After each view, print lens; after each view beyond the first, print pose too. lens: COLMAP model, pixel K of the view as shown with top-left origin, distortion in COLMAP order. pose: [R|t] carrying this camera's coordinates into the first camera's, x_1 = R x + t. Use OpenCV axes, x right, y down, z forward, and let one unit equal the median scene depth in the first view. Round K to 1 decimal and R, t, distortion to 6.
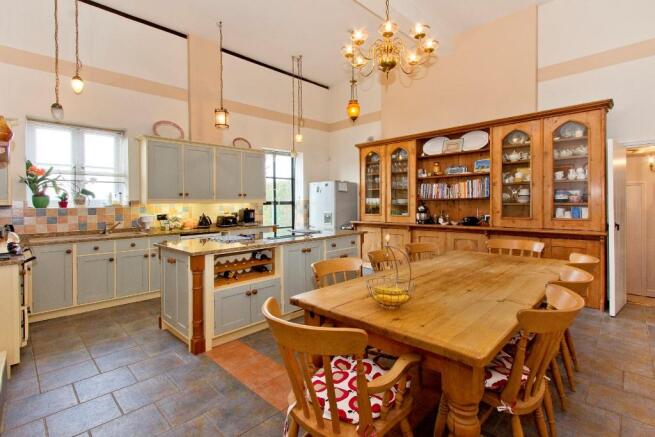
lens RADIAL K [[313.9, 0, 340.2], [0, 313.9, 198.6], [0, 0, 1]] dist [-0.001977, -0.000362]
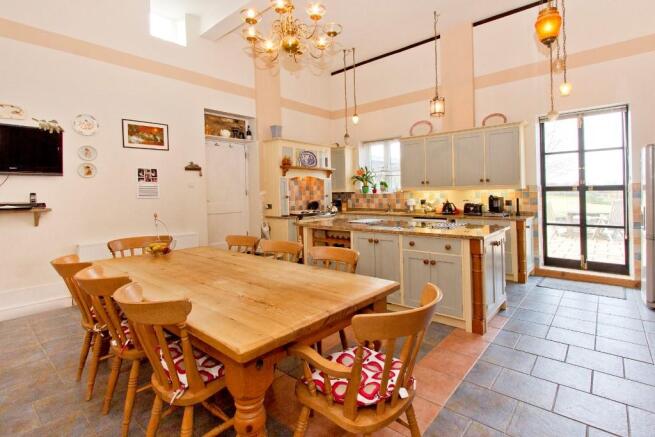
lens RADIAL K [[313.9, 0, 346.8], [0, 313.9, 194.4], [0, 0, 1]] dist [-0.001977, -0.000362]
pose [[0.055707, 0.013671, -0.998354, 0.616462], [0.024475, 0.999587, 0.015054, 0.005328], [0.998147, -0.025274, 0.055350, 0.642425]]
